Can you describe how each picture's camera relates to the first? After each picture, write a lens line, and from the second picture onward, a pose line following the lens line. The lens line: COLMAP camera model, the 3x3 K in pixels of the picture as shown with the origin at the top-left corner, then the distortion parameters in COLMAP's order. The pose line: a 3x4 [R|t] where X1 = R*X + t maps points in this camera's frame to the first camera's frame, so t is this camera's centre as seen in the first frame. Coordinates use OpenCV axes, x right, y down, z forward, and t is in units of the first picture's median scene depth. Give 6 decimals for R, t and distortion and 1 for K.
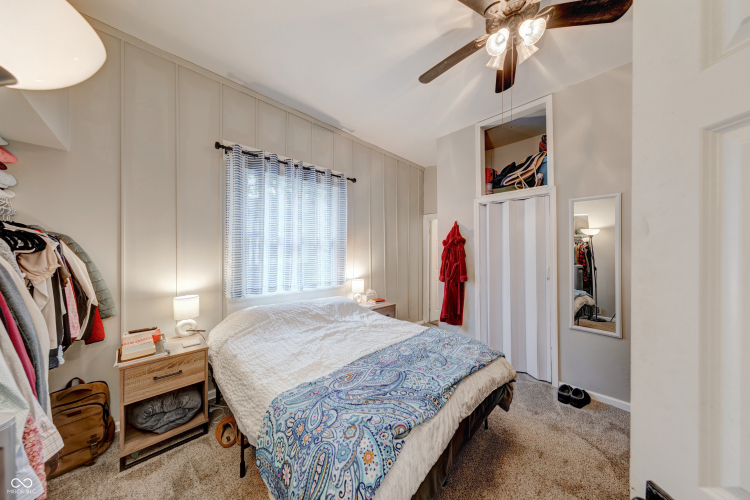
lens RADIAL K [[238.9, 0, 373.7], [0, 238.9, 249.3], [0, 0, 1]] dist [0.001149, -0.000037]
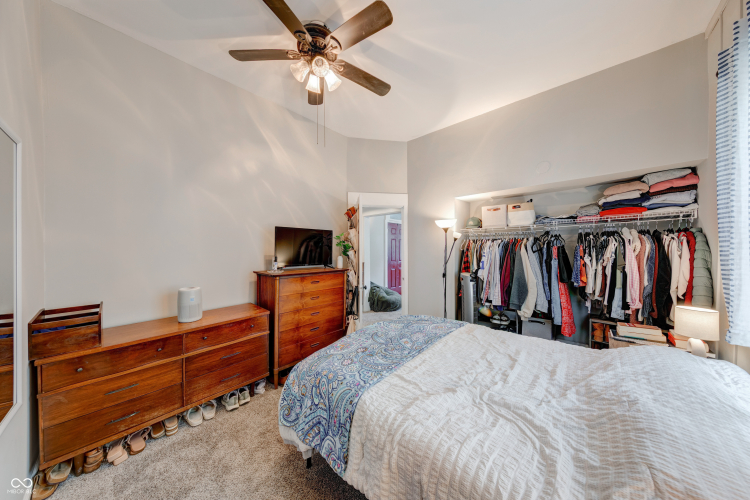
lens RADIAL K [[238.9, 0, 373.7], [0, 238.9, 249.3], [0, 0, 1]] dist [0.001149, -0.000037]
pose [[-0.997995, 0.001878, -0.063261, 0.363839], [0.001891, 0.999998, -0.000150, 0.017532], [0.063260, -0.000269, -0.997997, 2.181710]]
